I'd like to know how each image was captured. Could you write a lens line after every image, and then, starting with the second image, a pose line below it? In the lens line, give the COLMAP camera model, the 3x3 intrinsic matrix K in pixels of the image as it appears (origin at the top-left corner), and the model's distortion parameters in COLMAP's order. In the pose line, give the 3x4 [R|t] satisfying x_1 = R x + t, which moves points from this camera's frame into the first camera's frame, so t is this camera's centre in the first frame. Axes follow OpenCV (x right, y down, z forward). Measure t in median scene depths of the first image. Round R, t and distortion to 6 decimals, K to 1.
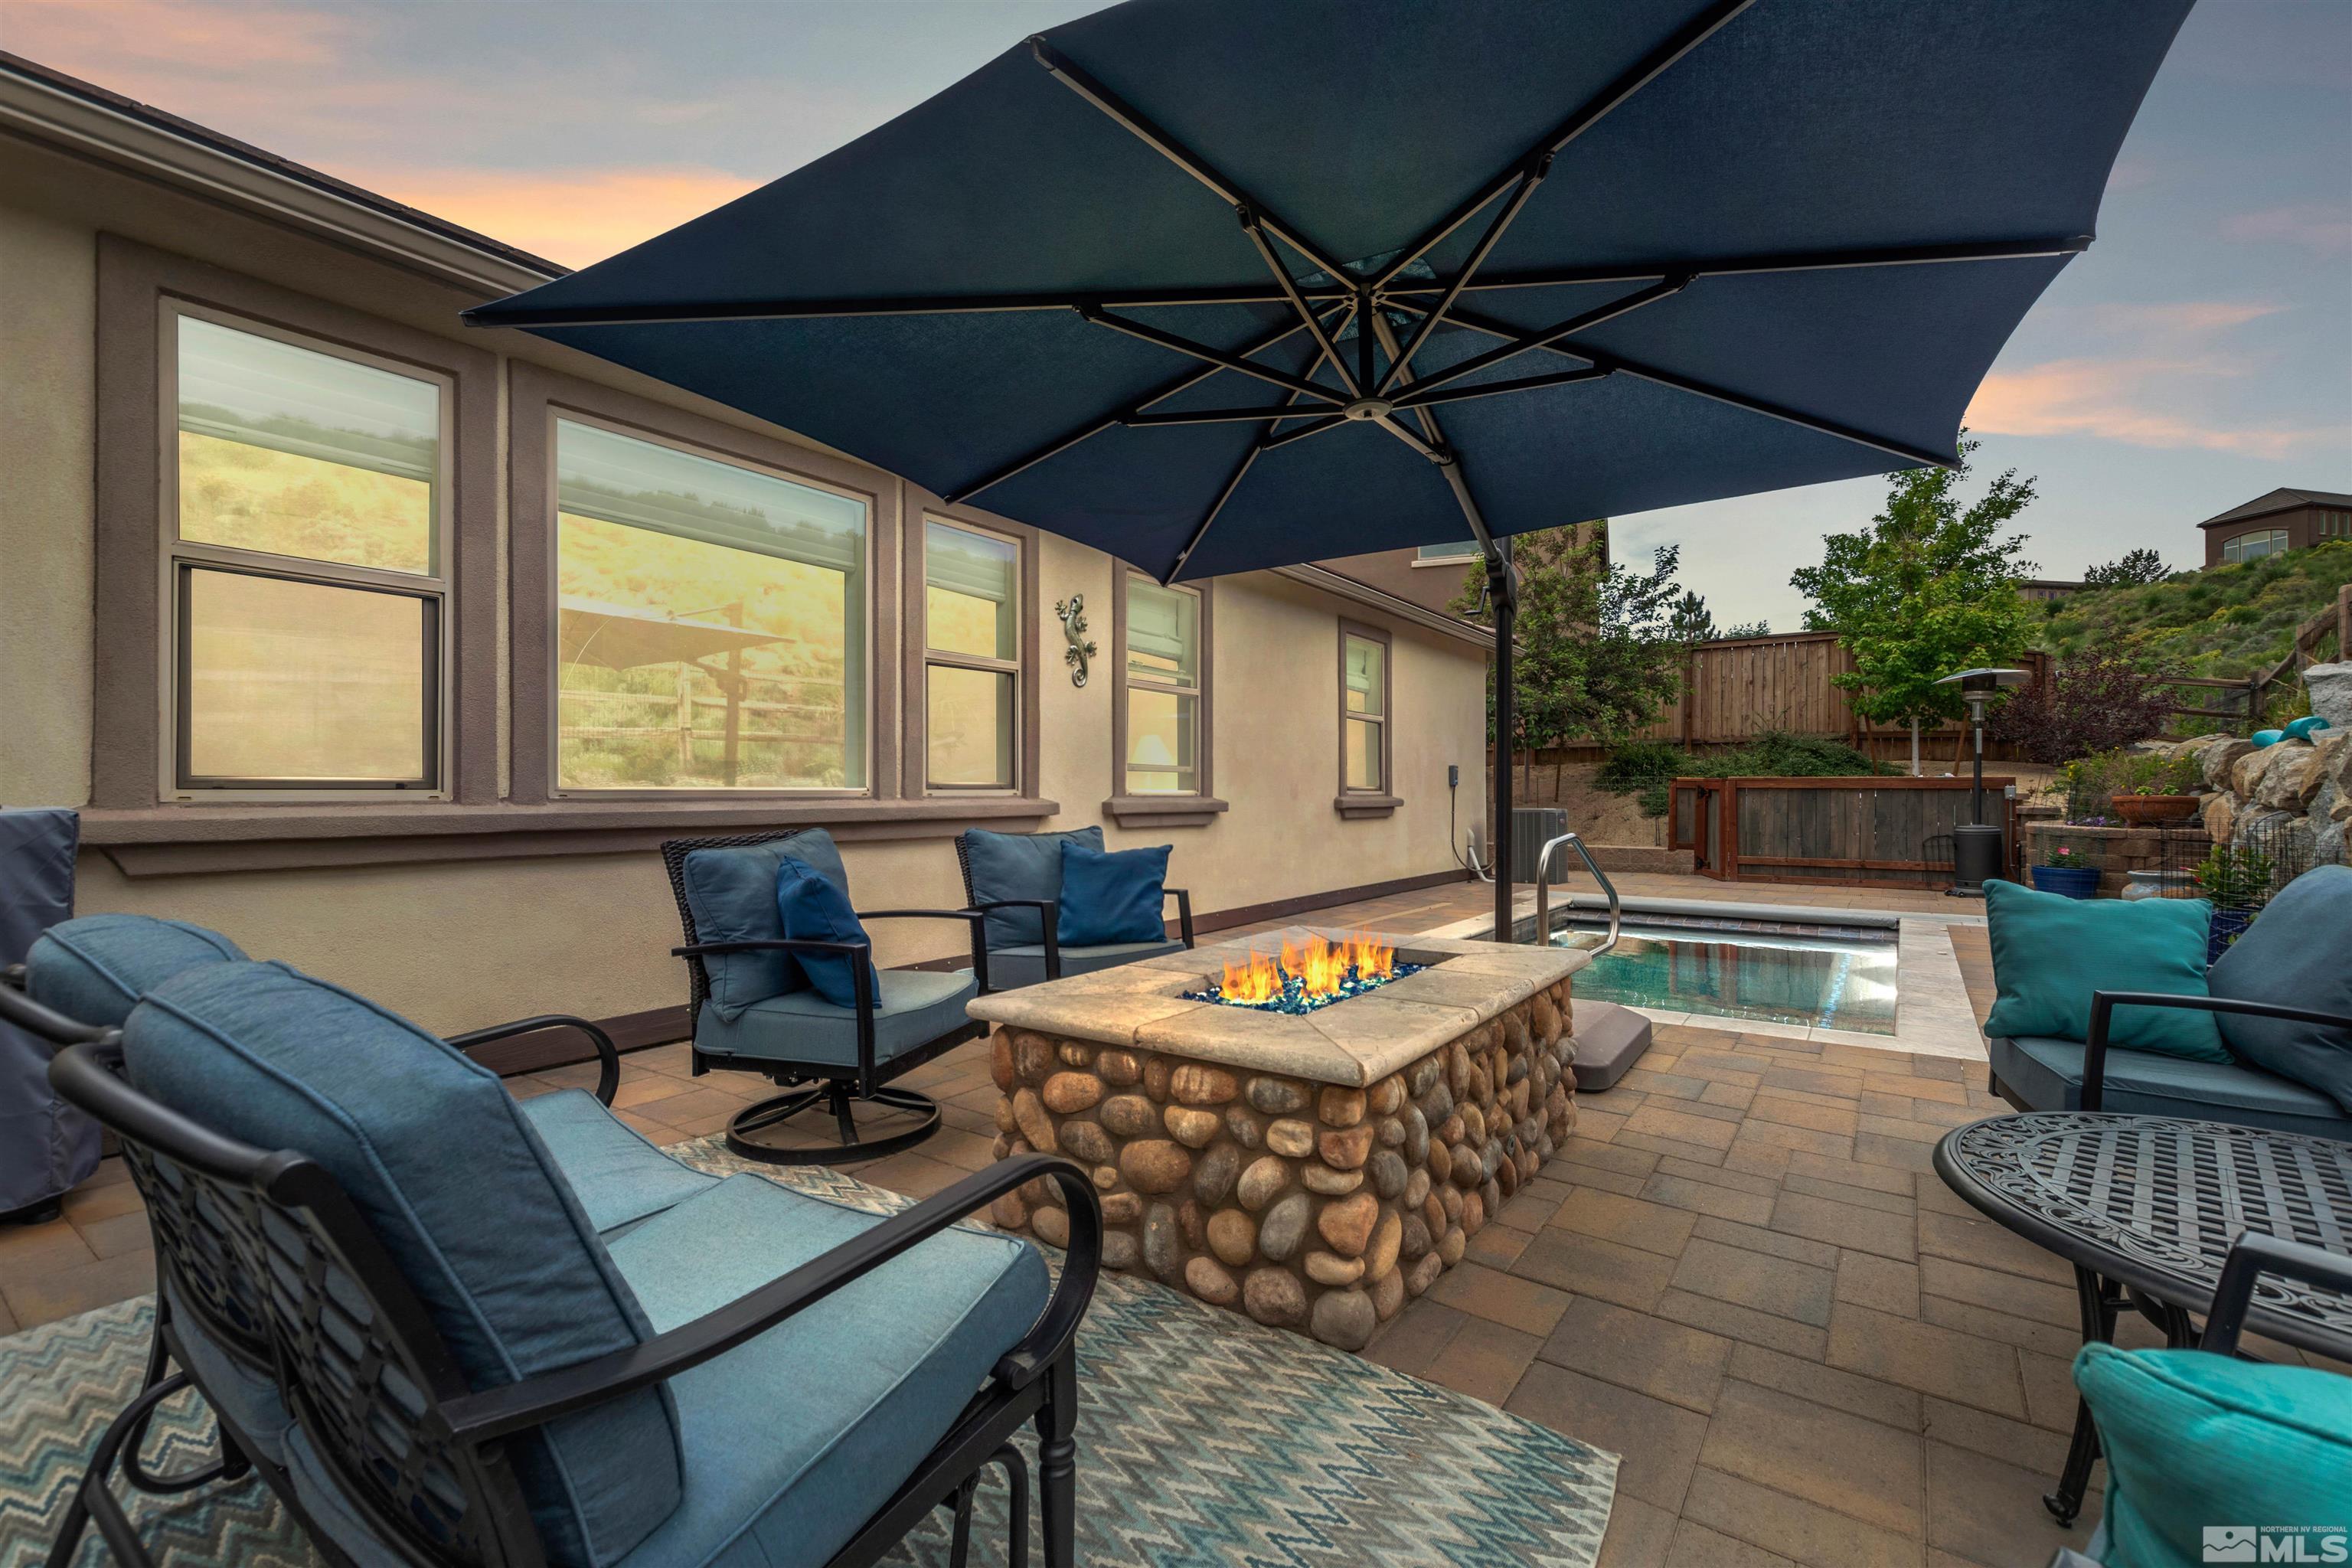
lens RADIAL K [[966.8, 0, 1167.1], [0, 966.8, 783.9], [0, 0, 1]] dist [-0.000360, -0.000740]
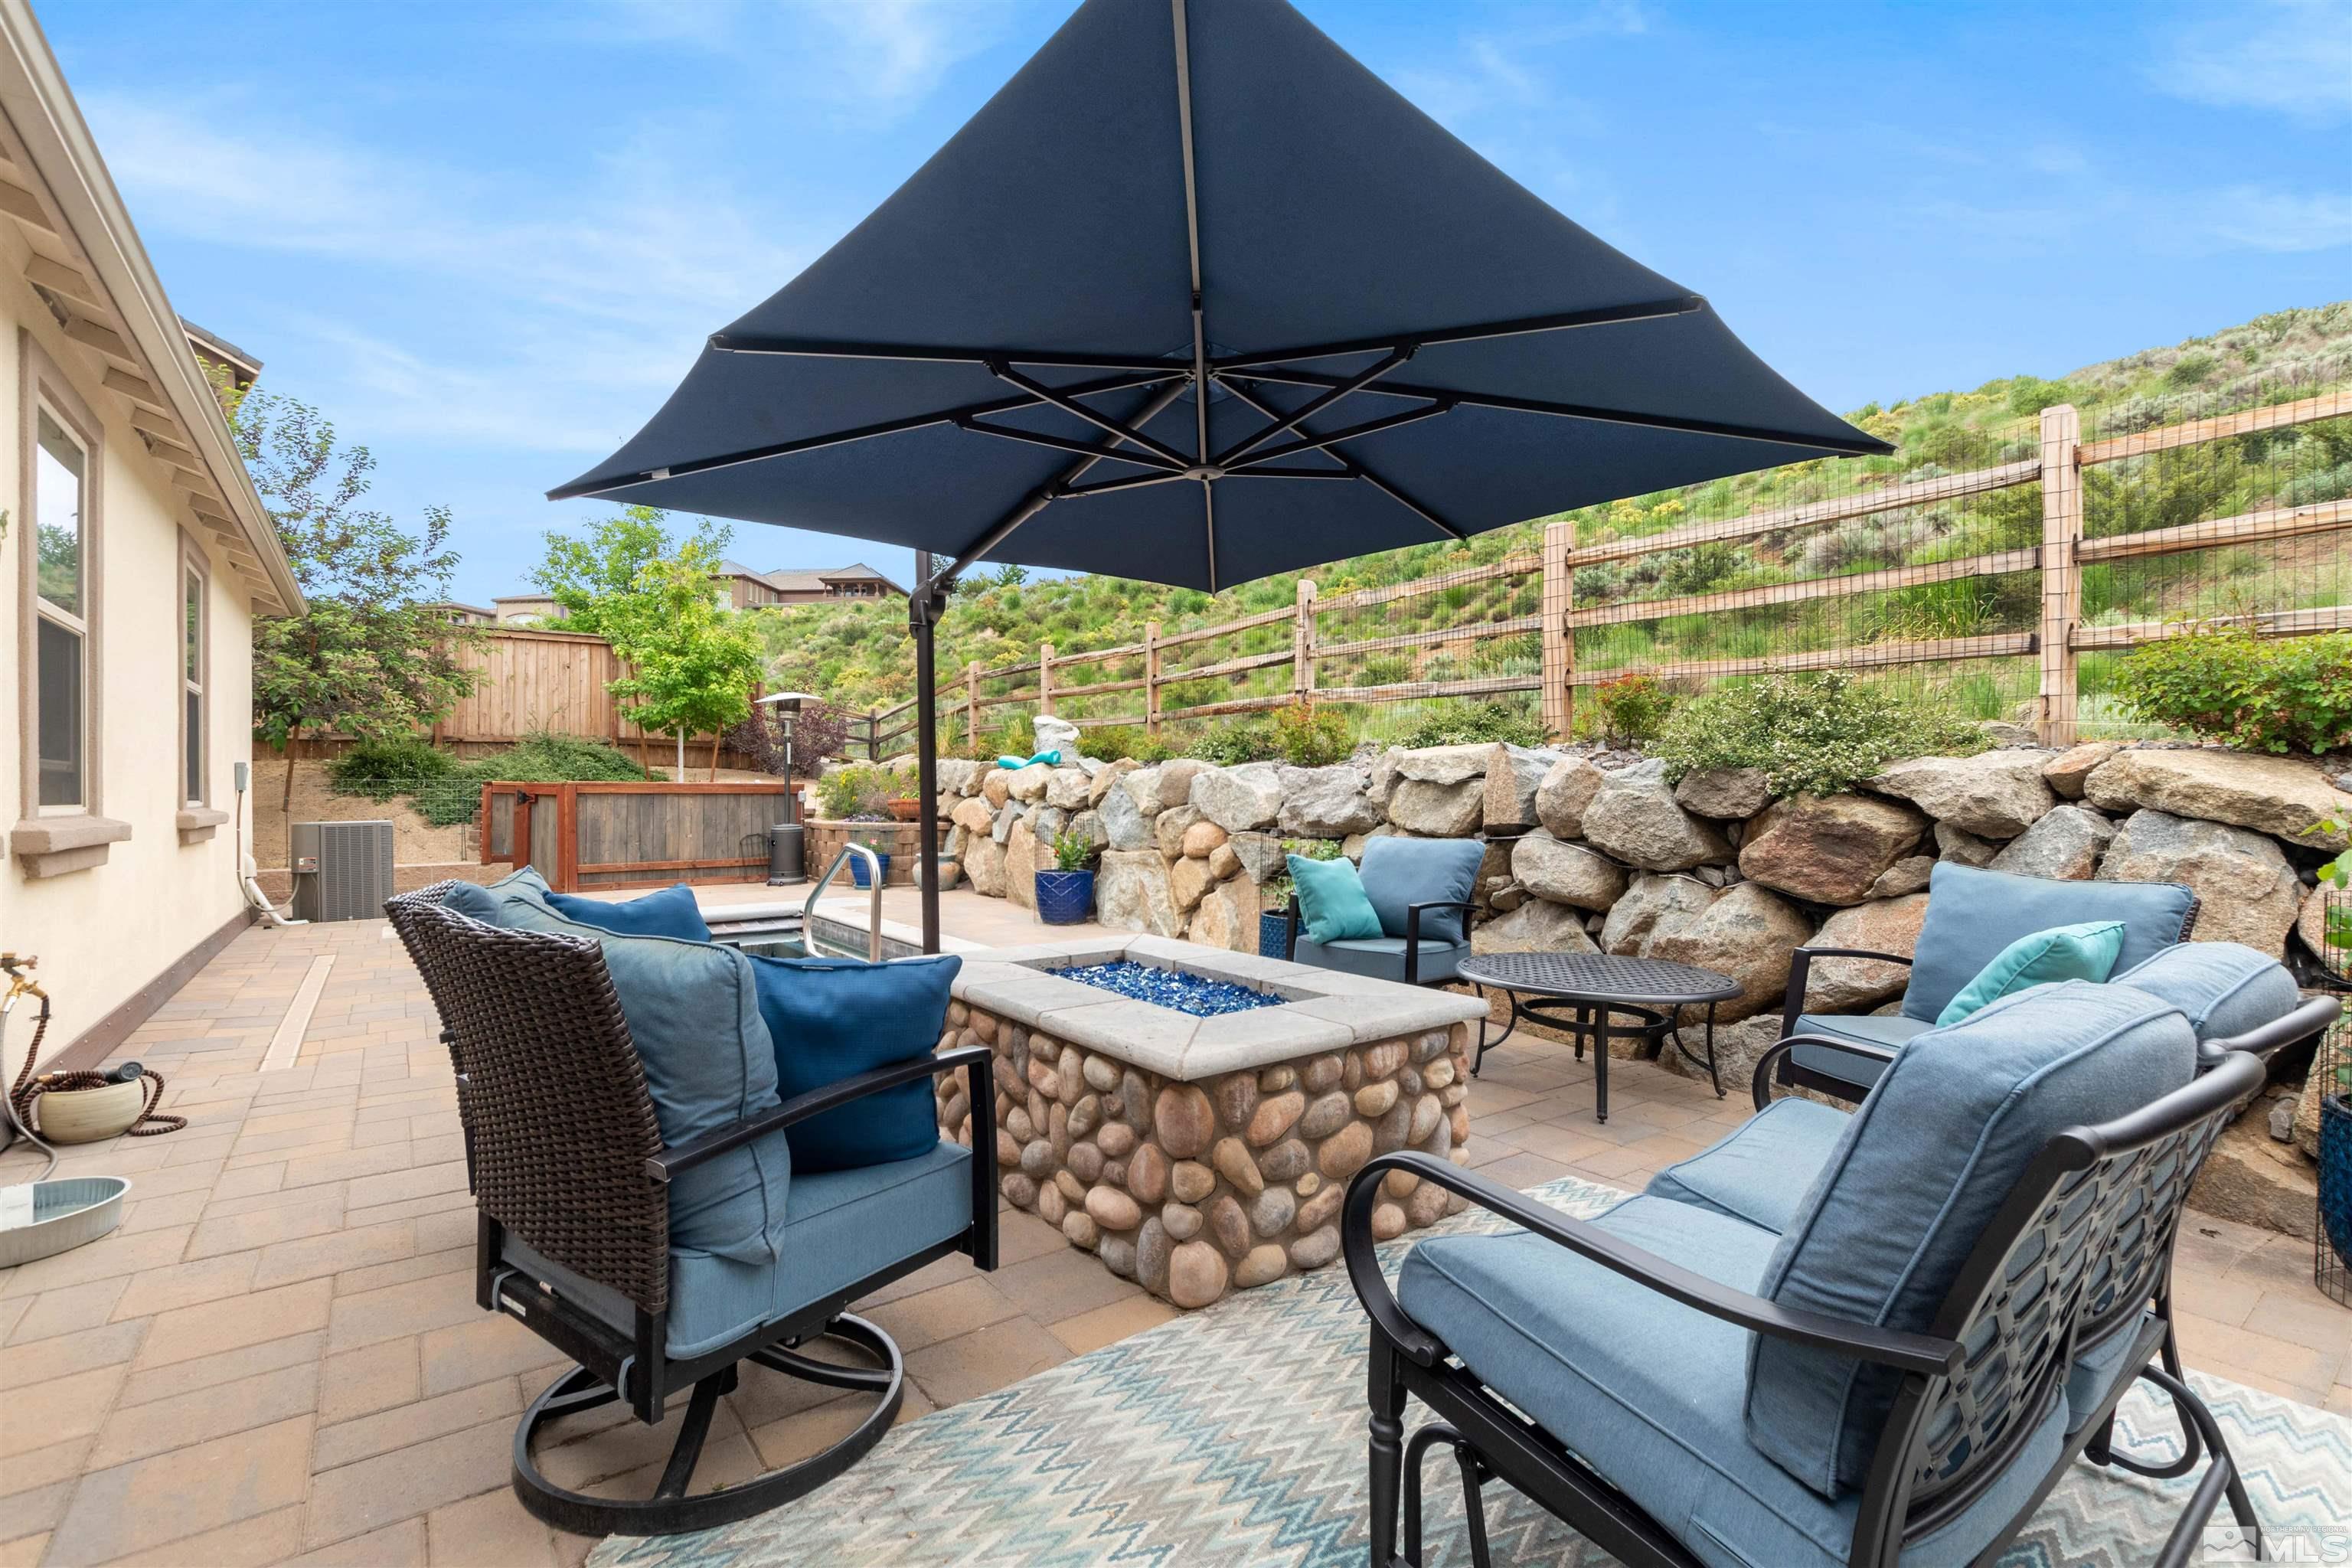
lens RADIAL K [[1035.4, 0, 1183.9], [0, 1035.4, 787.2], [0, 0, 1]] dist [0.019698, -0.010356]
pose [[0.276307, 0.000301, 0.961069, -0.385009], [-0.002322, 0.999997, 0.000355, -0.006320], [-0.961066, -0.002330, 0.276307, 0.246335]]
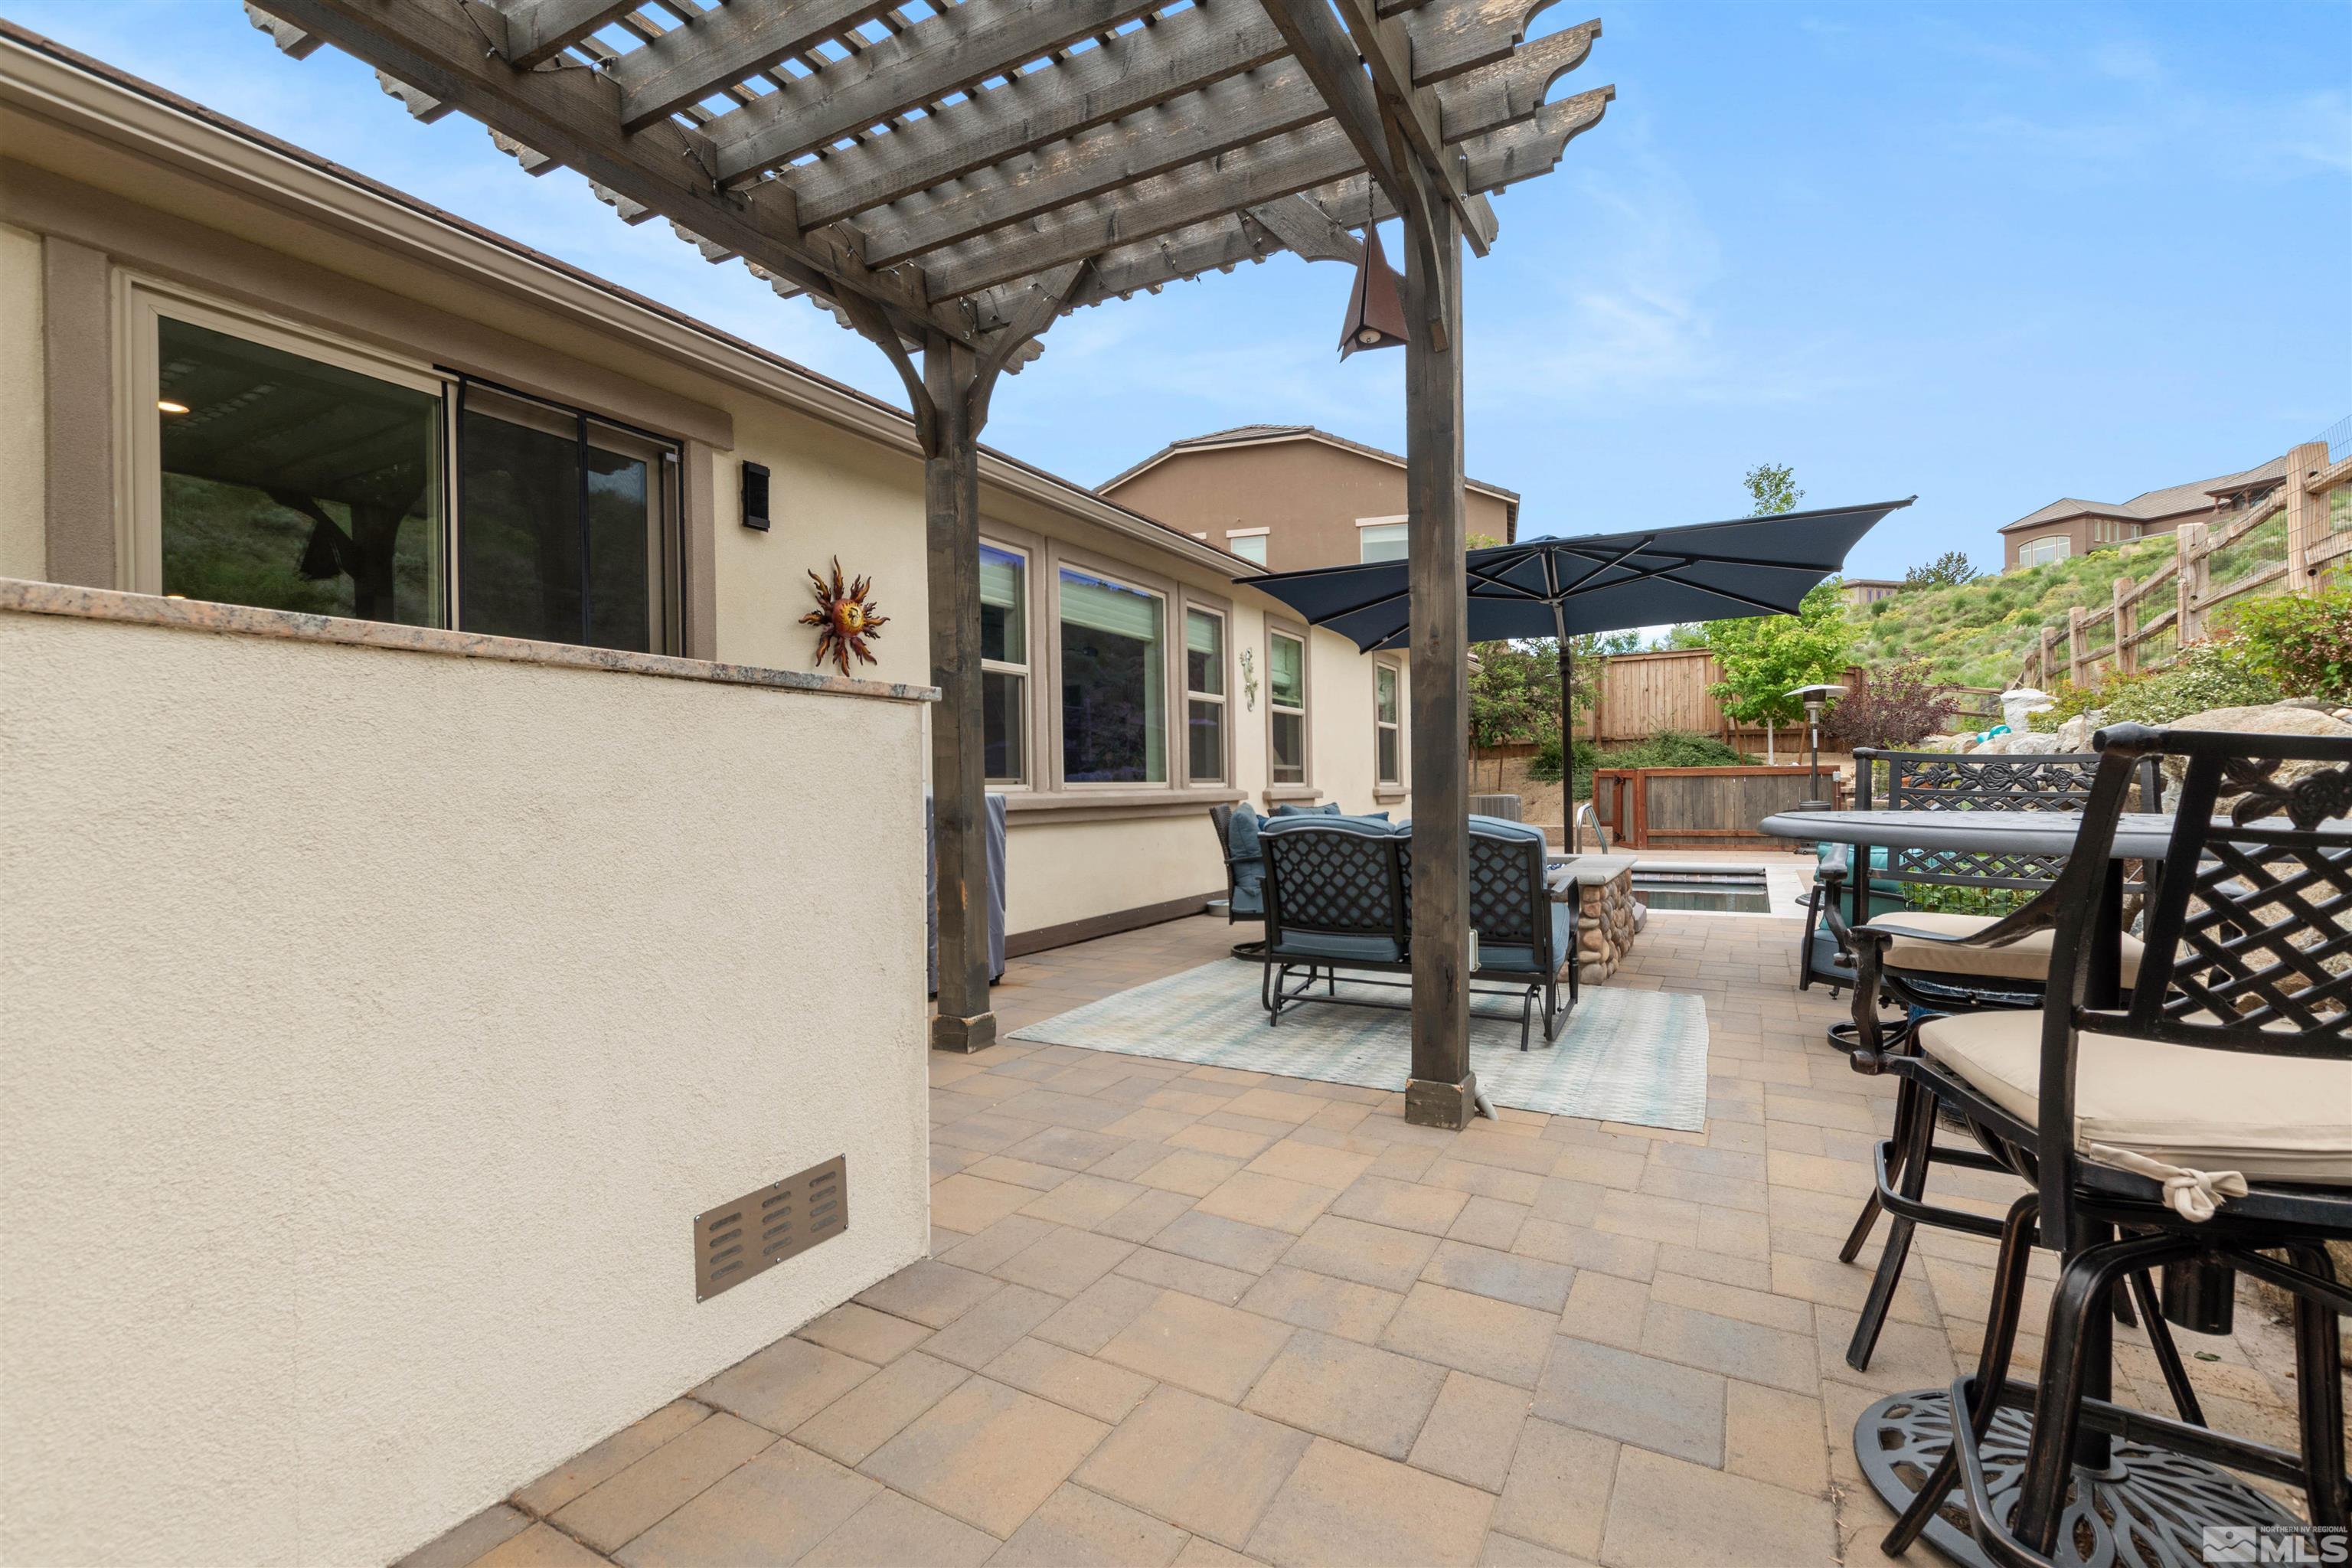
lens RADIAL K [[1046.6, 0, 1176.0], [0, 1046.6, 784.0], [0, 0, 1]] dist [0.001677, 0.000280]
pose [[0.989072, -0.016622, 0.146494, -0.386302], [0.016560, 0.999862, 0.001644, 0.002664], [-0.146501, 0.000800, 0.989210, -0.474262]]
